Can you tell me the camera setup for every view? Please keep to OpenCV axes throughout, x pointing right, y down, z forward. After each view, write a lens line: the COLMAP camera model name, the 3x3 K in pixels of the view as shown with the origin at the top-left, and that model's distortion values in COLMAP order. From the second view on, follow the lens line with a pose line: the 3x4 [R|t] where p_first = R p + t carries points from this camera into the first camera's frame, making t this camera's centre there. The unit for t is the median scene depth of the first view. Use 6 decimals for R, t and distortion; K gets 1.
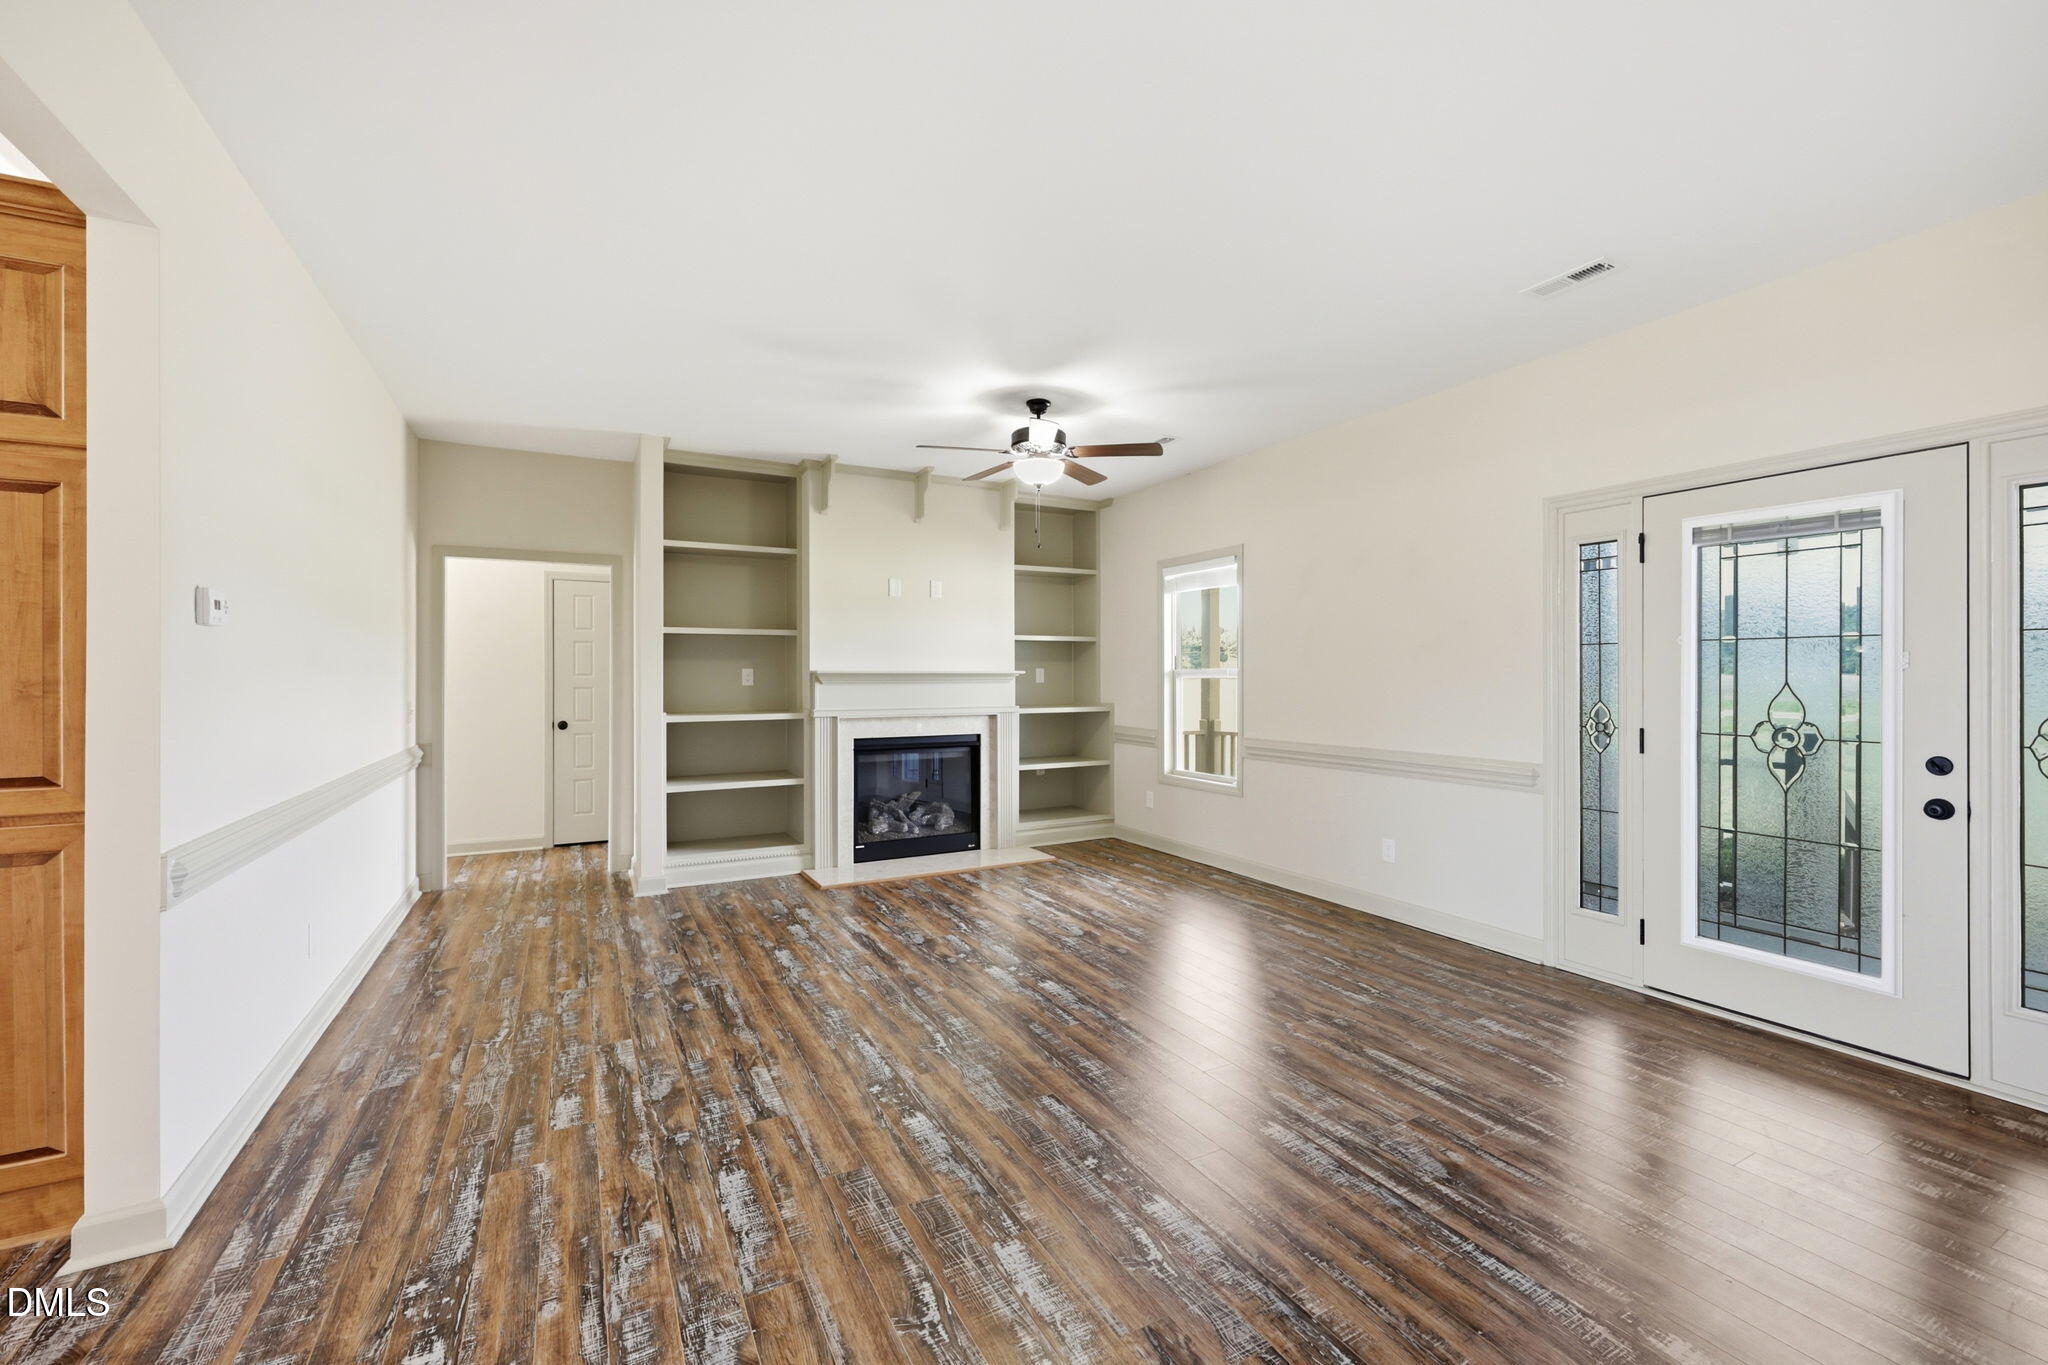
lens RADIAL K [[834.0, 0, 1027.1], [0, 834.0, 678.1], [0, 0, 1]] dist [0.000758, -0.000210]
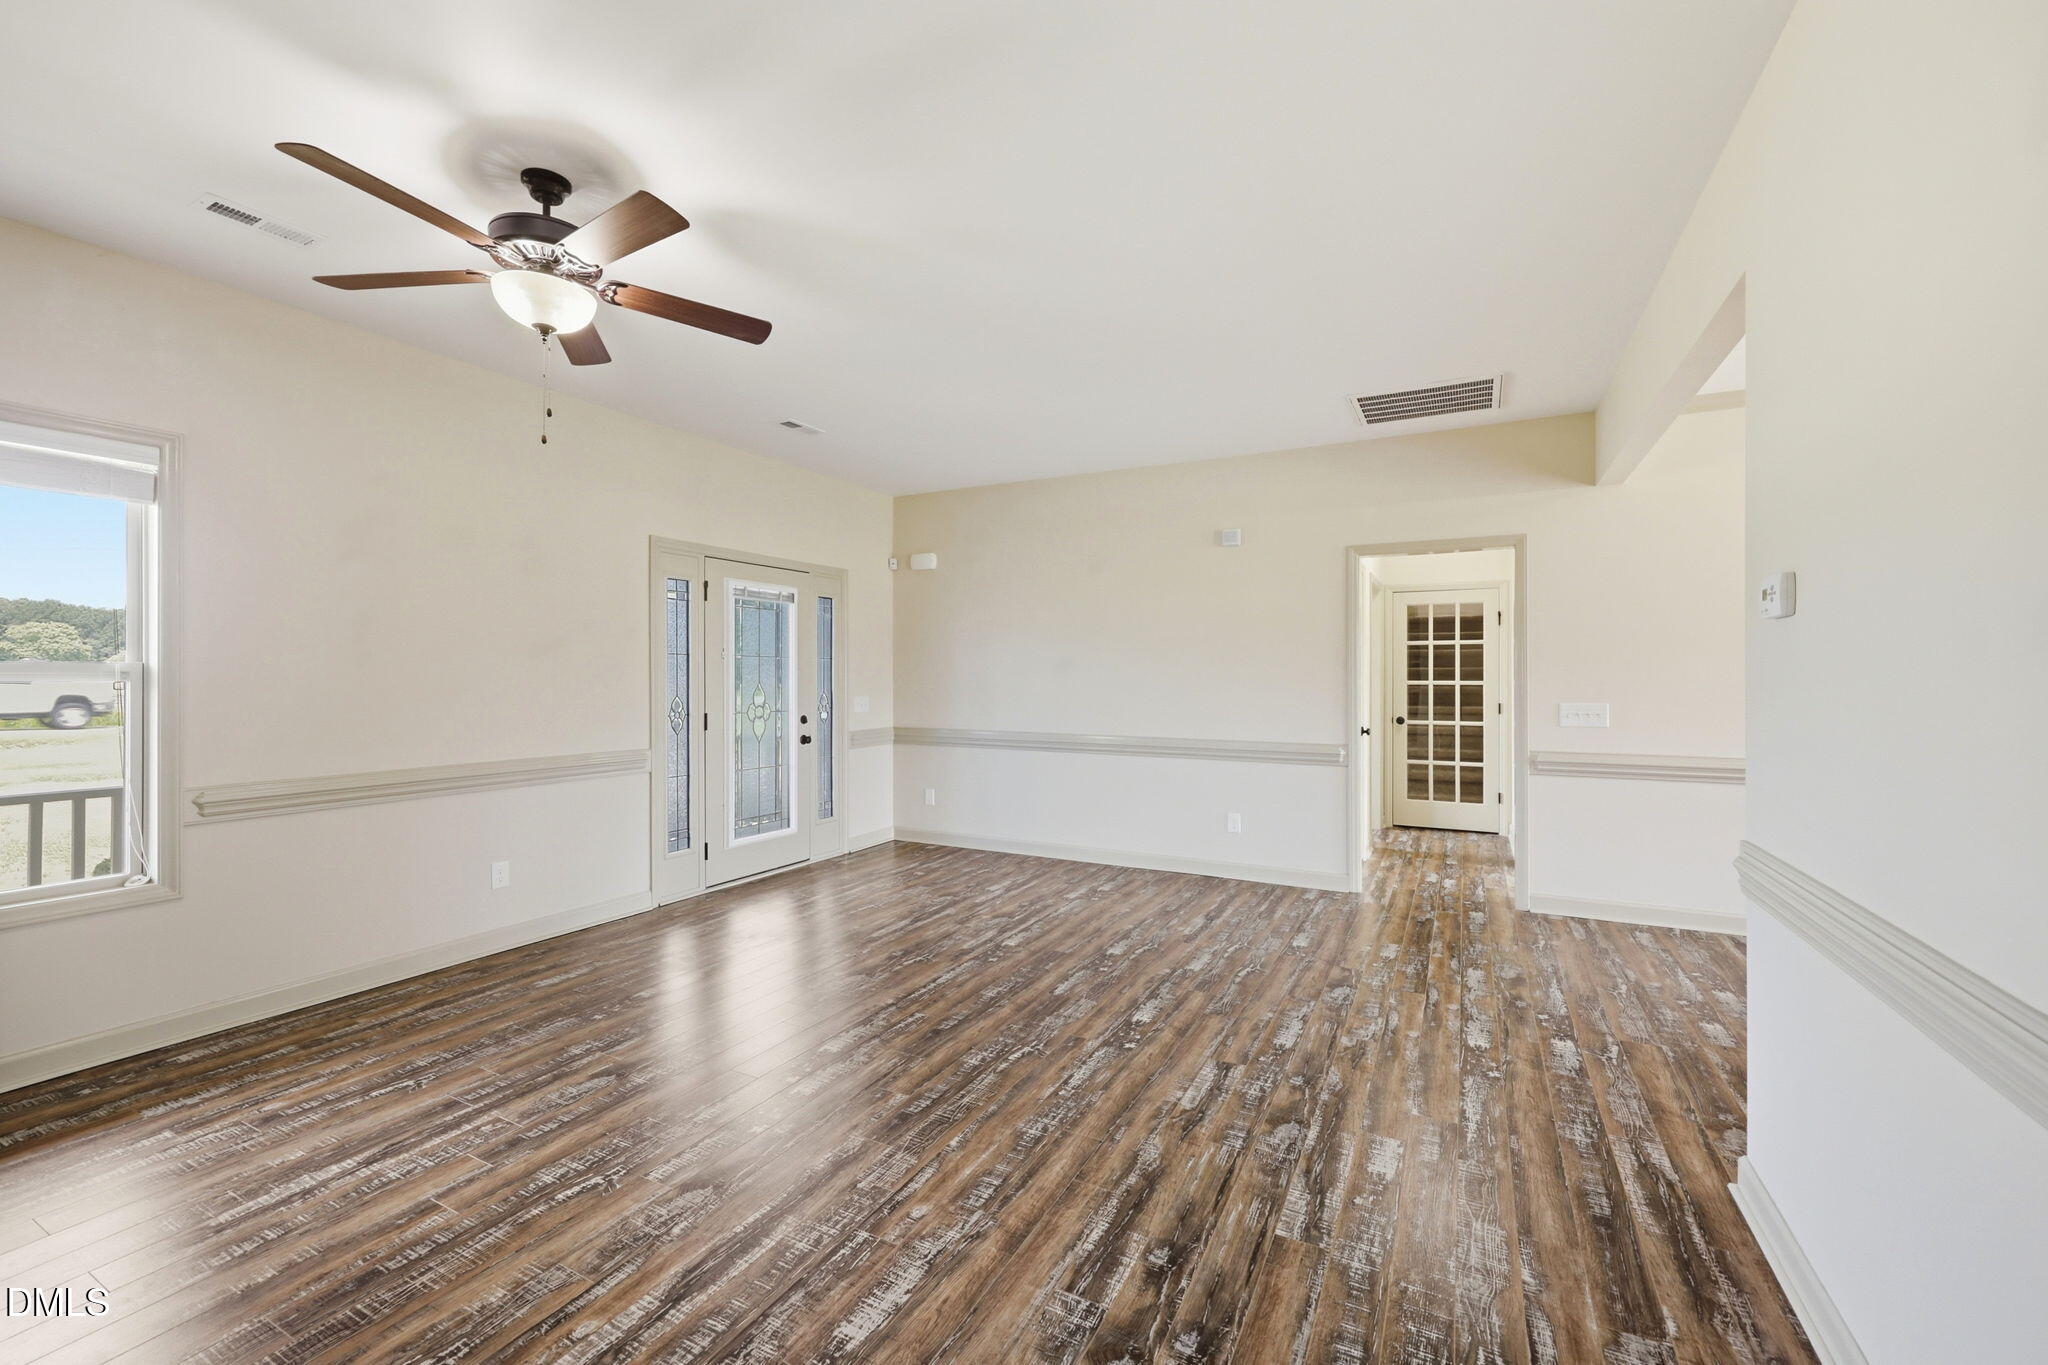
lens RADIAL K [[834.0, 0, 1027.1], [0, 834.0, 678.1], [0, 0, 1]] dist [0.000758, -0.000210]
pose [[-0.555148, 0.001756, 0.831749, -1.044479], [0.002527, 0.999997, -0.000425, -0.000281], [-0.831747, 0.001866, -0.555151, 1.748228]]
